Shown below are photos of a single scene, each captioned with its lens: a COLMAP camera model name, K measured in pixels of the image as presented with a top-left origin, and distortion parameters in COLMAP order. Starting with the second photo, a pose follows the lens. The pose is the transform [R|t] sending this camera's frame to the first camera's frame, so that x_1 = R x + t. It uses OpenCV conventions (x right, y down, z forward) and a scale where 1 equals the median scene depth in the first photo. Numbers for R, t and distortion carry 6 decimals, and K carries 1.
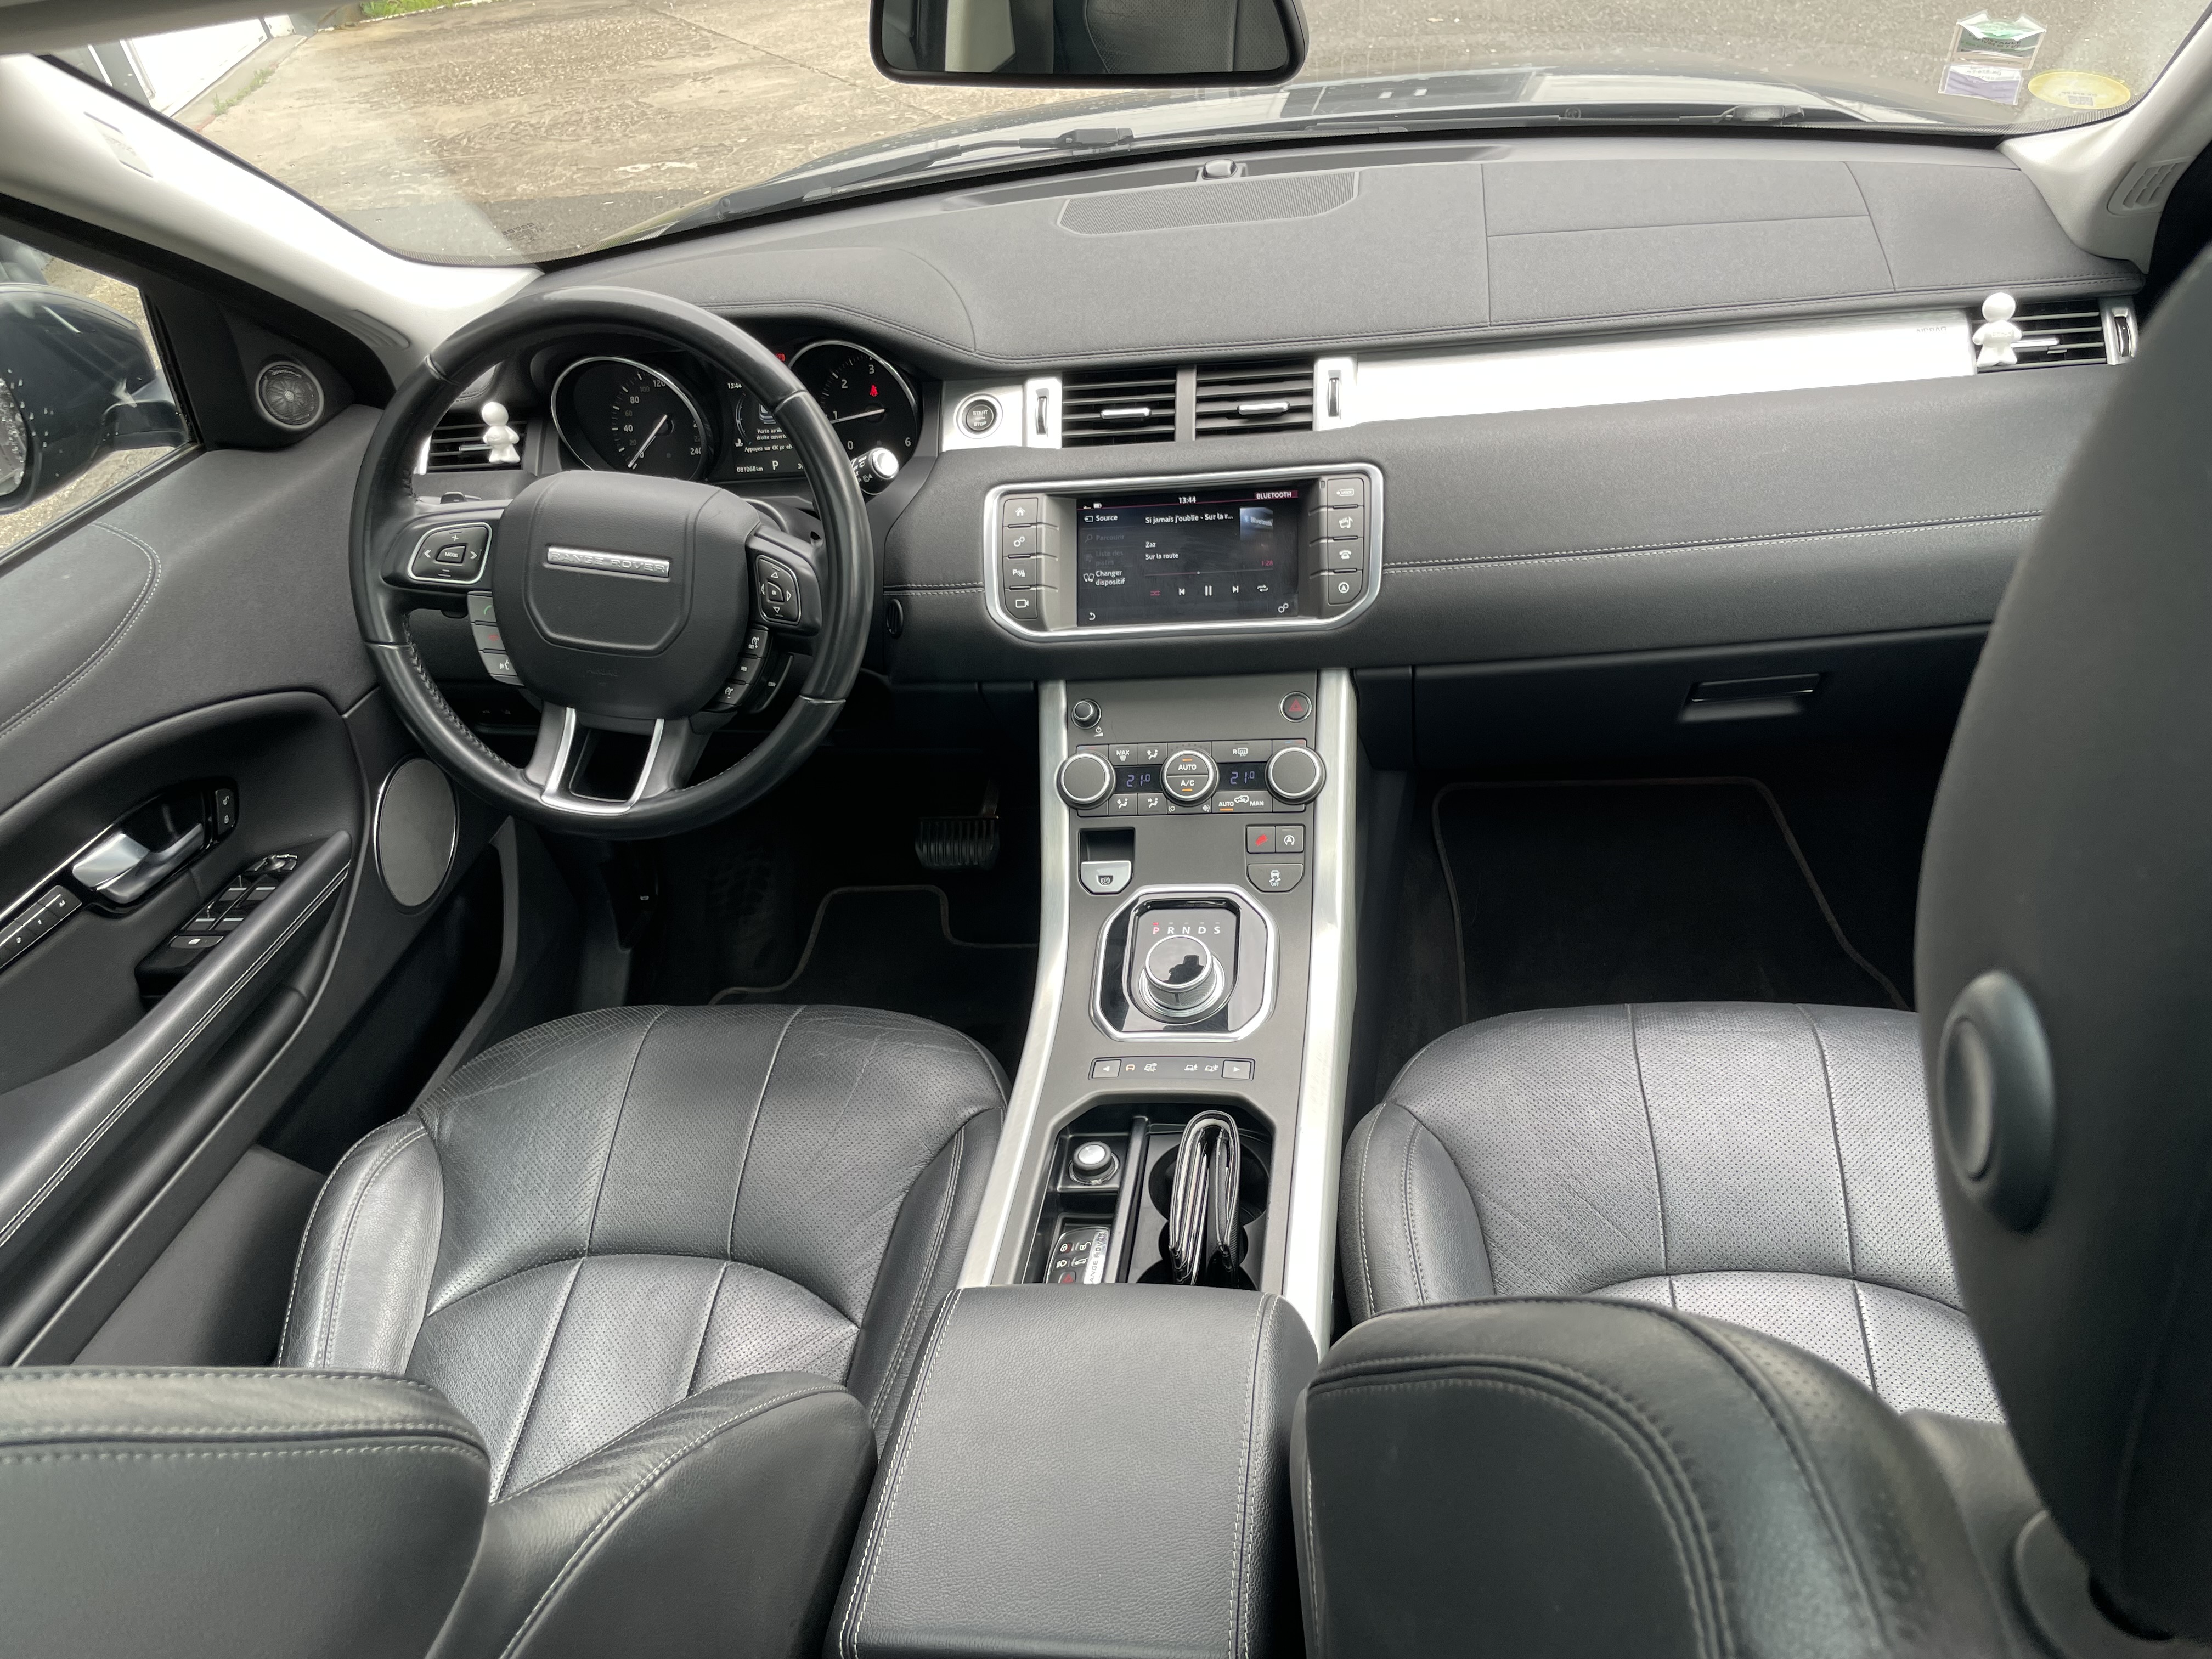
lens RADIAL K [[1653.7, 0, 1123.9], [0, 1653.7, 867.5], [0, 0, 1]] dist [0.068140, -0.100270]
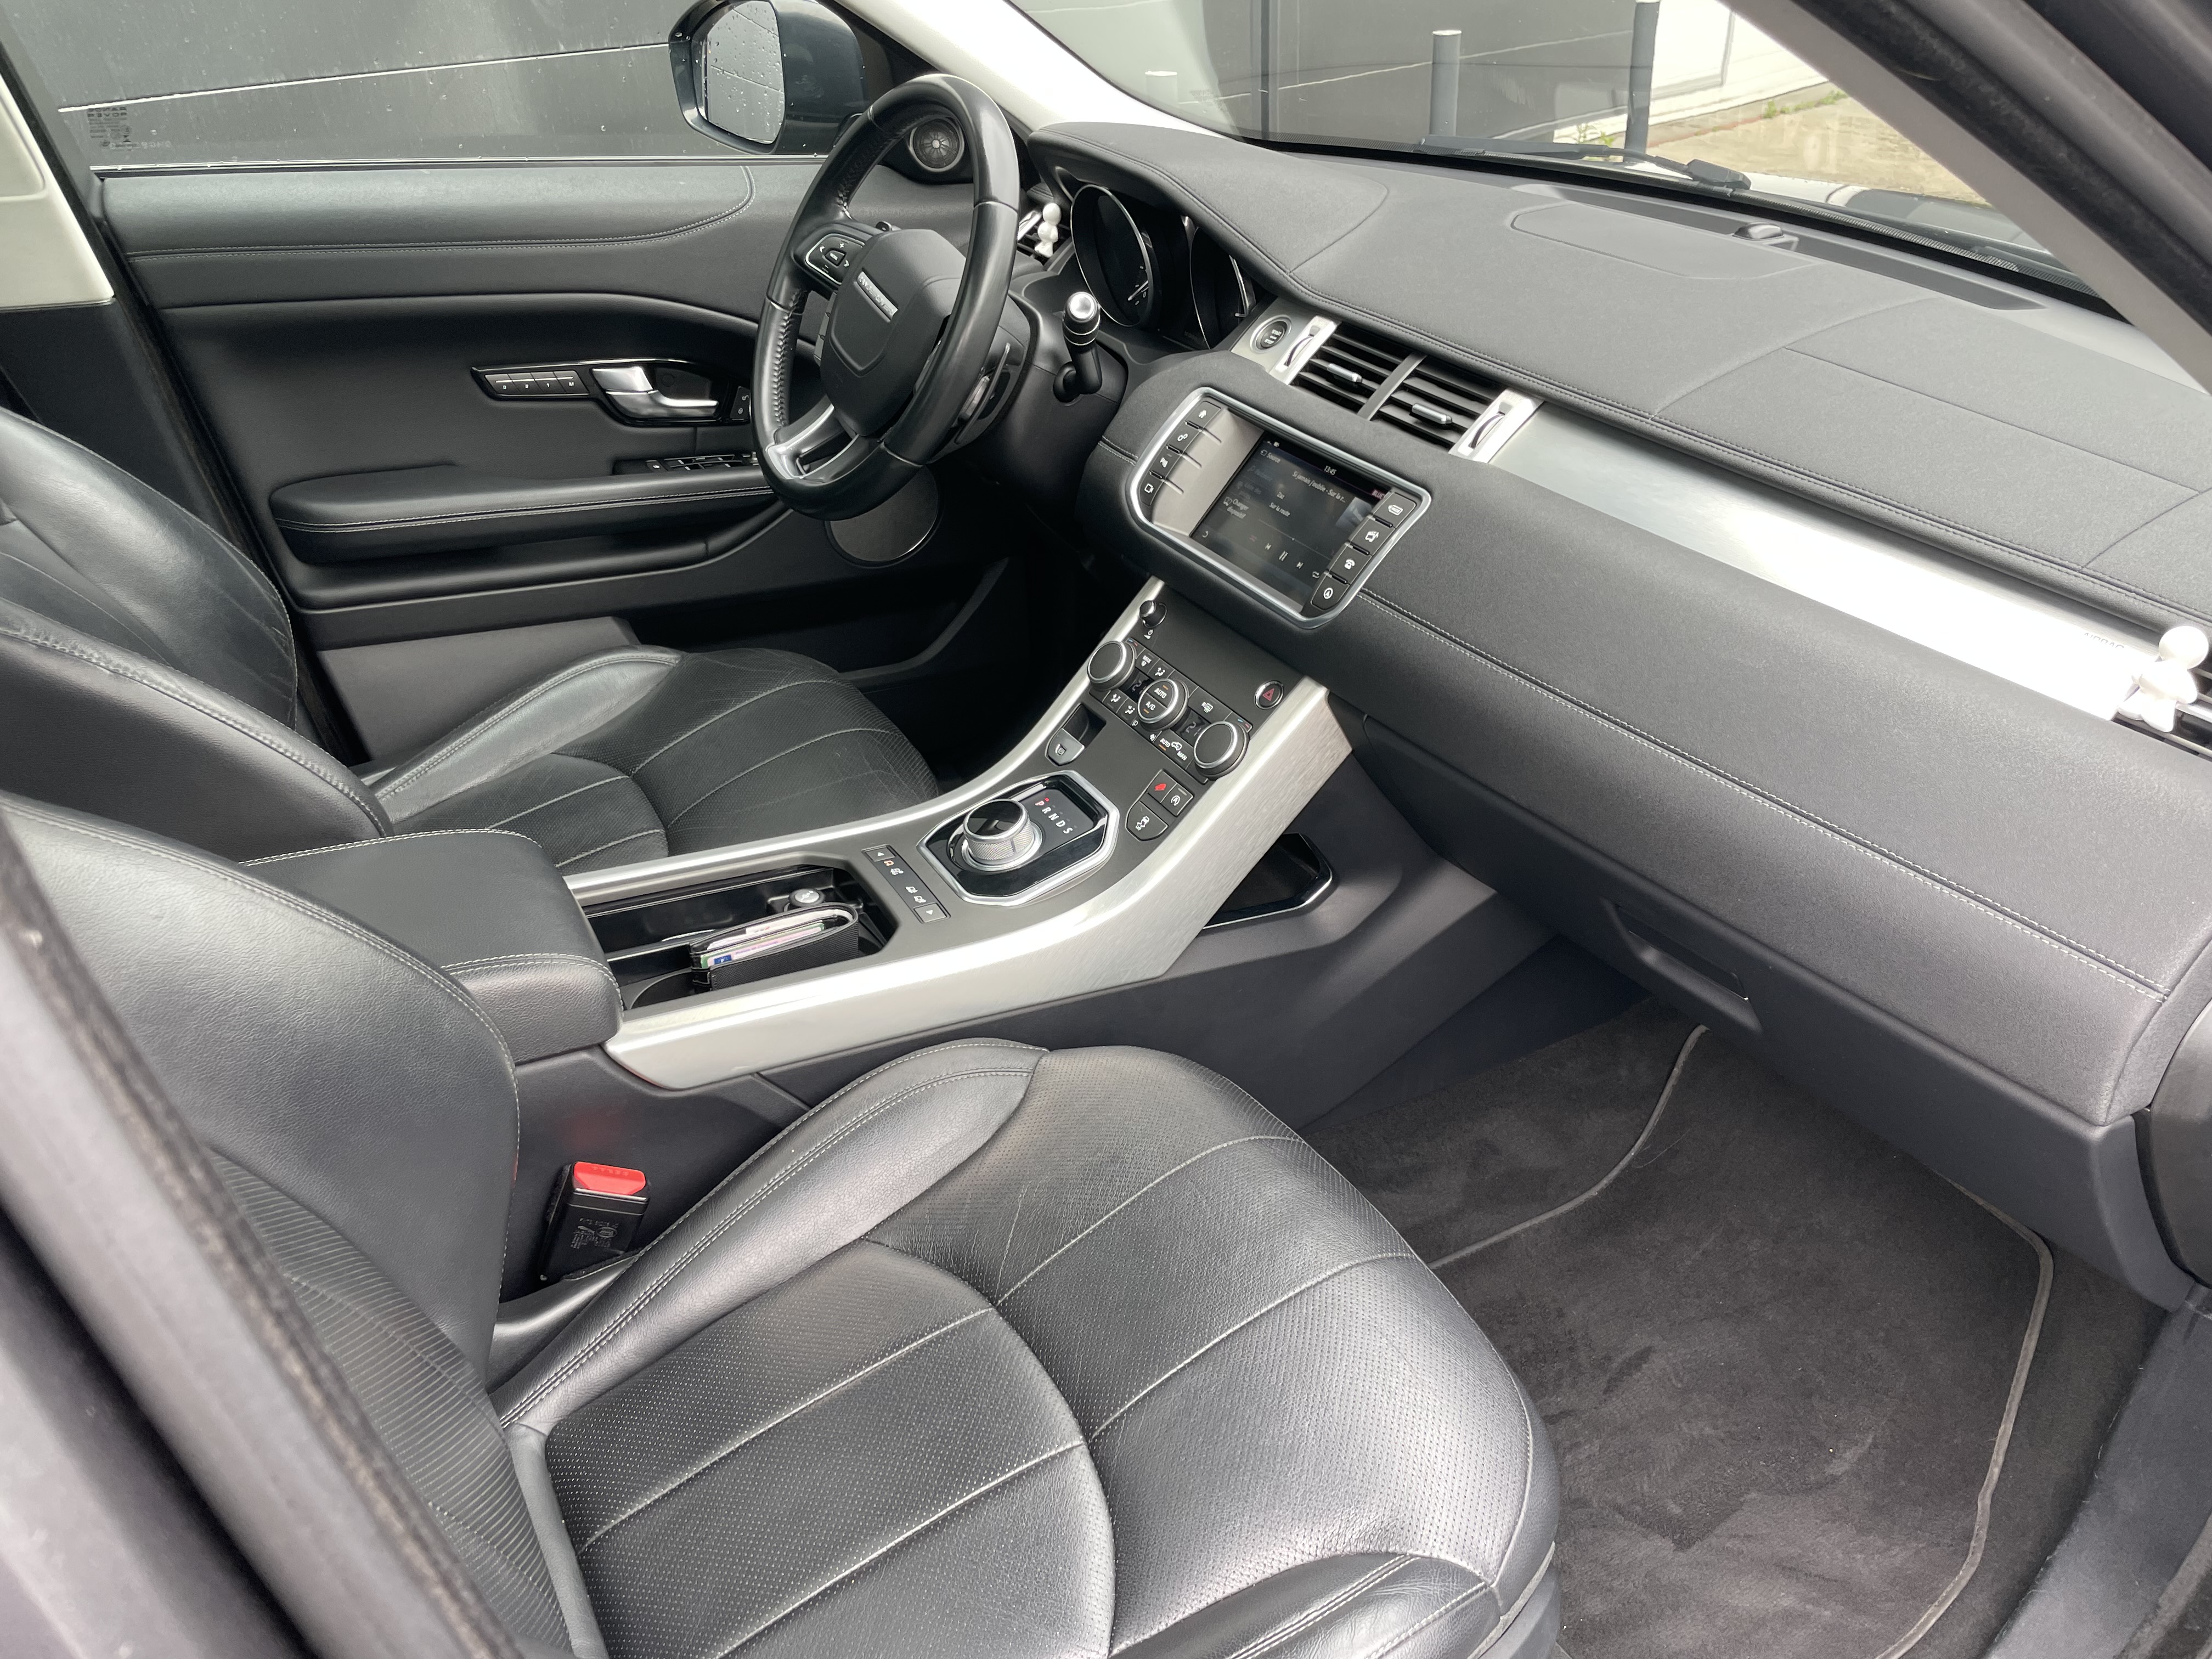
lens RADIAL K [[1653.7, 0, 1123.9], [0, 1653.7, 867.5], [0, 0, 1]] dist [0.068140, -0.100270]
pose [[0.602868, 0.527366, -0.598694, 0.671879], [-0.544505, 0.820430, 0.174383, -0.134488], [0.583151, 0.220862, 0.781764, 0.218912]]
